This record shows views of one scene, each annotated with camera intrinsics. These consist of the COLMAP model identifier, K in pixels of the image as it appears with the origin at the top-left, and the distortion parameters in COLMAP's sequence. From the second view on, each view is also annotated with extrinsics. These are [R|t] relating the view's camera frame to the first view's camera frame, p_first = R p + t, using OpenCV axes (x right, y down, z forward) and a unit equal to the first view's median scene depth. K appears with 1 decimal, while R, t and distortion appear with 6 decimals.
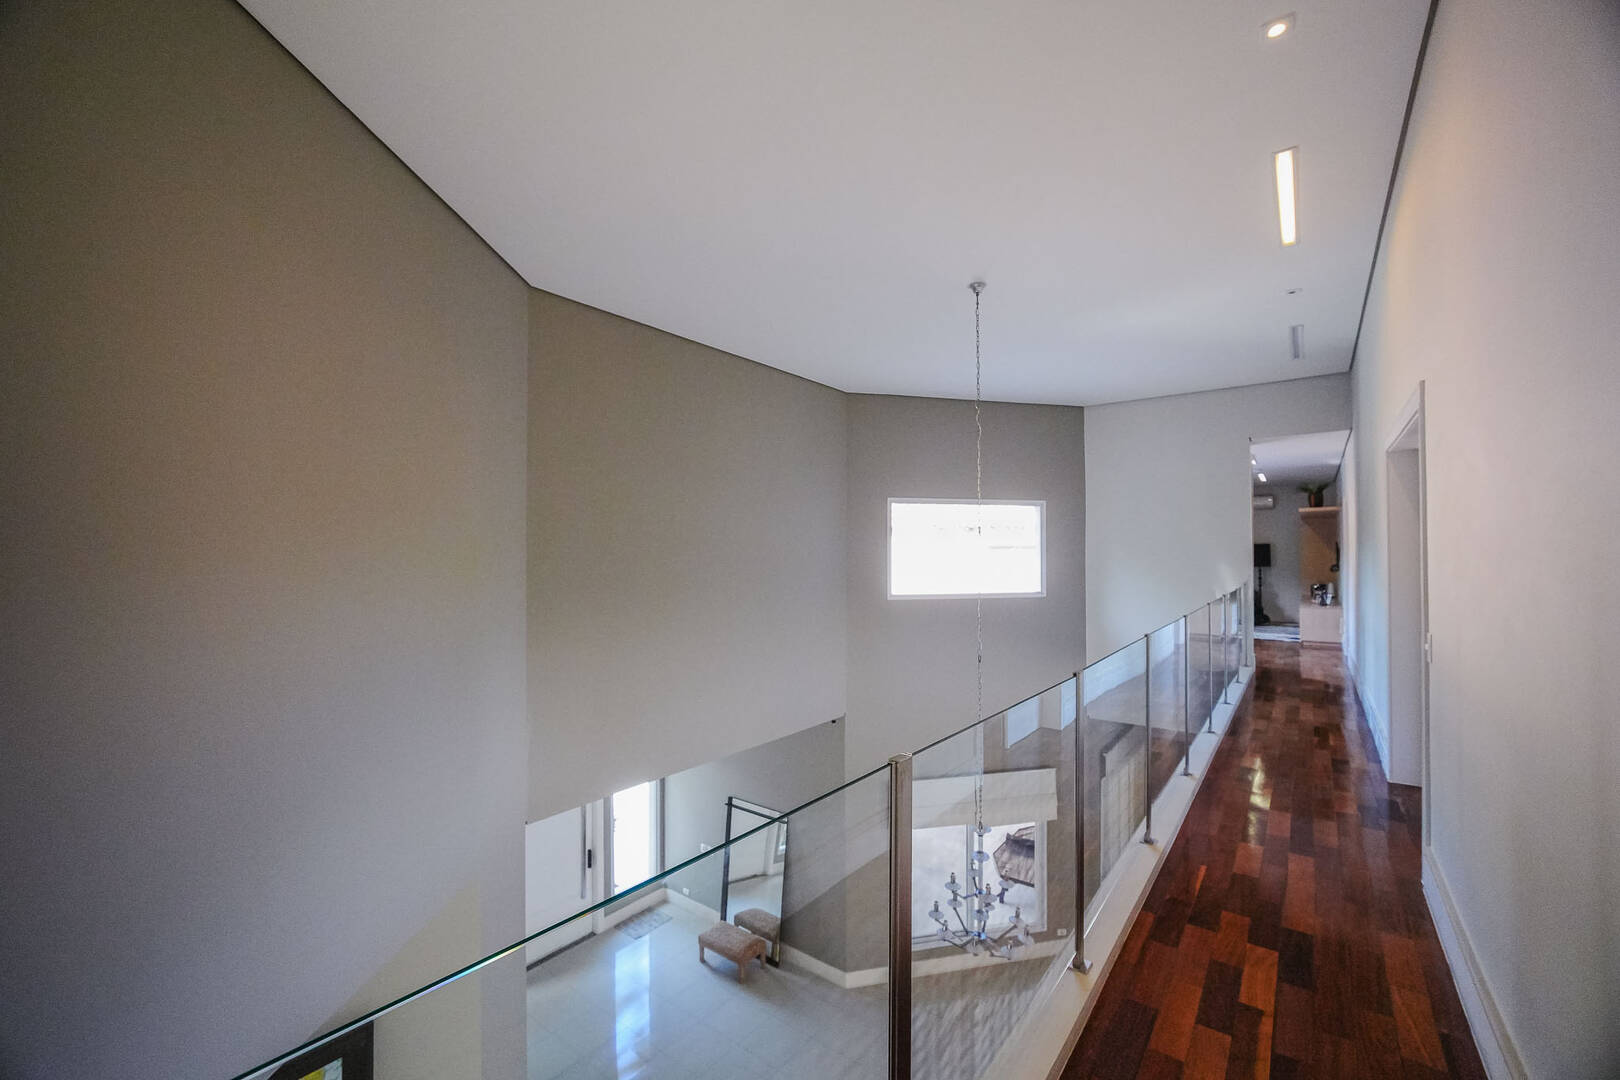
lens RADIAL K [[626.2, 0, 811.9], [0, 626.2, 532.0], [0, 0, 1]] dist [-0.041078, 0.010560]
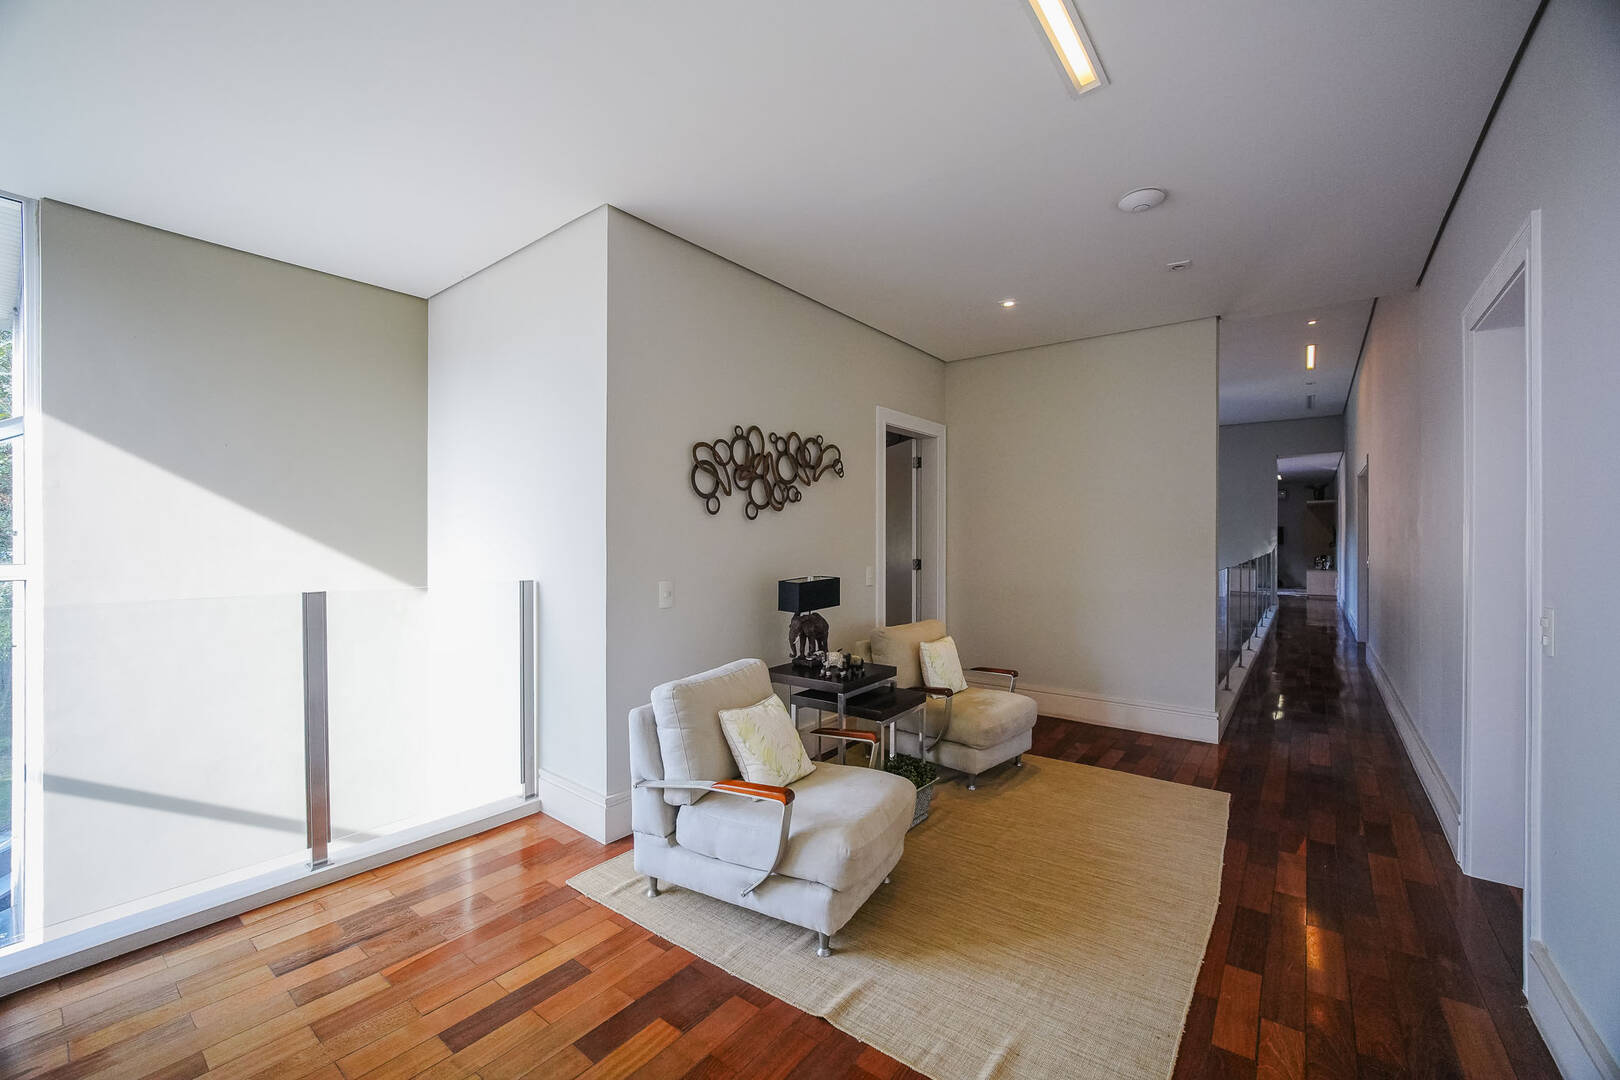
lens RADIAL K [[658.8, 0, 808.8], [0, 658.8, 522.8], [0, 0, 1]] dist [-0.024276, 0.005754]
pose [[0.999616, 0.006126, 0.027012, -0.388157], [-0.006329, 0.999952, 0.007460, 0.008216], [-0.026965, -0.007628, 0.999607, -0.462162]]
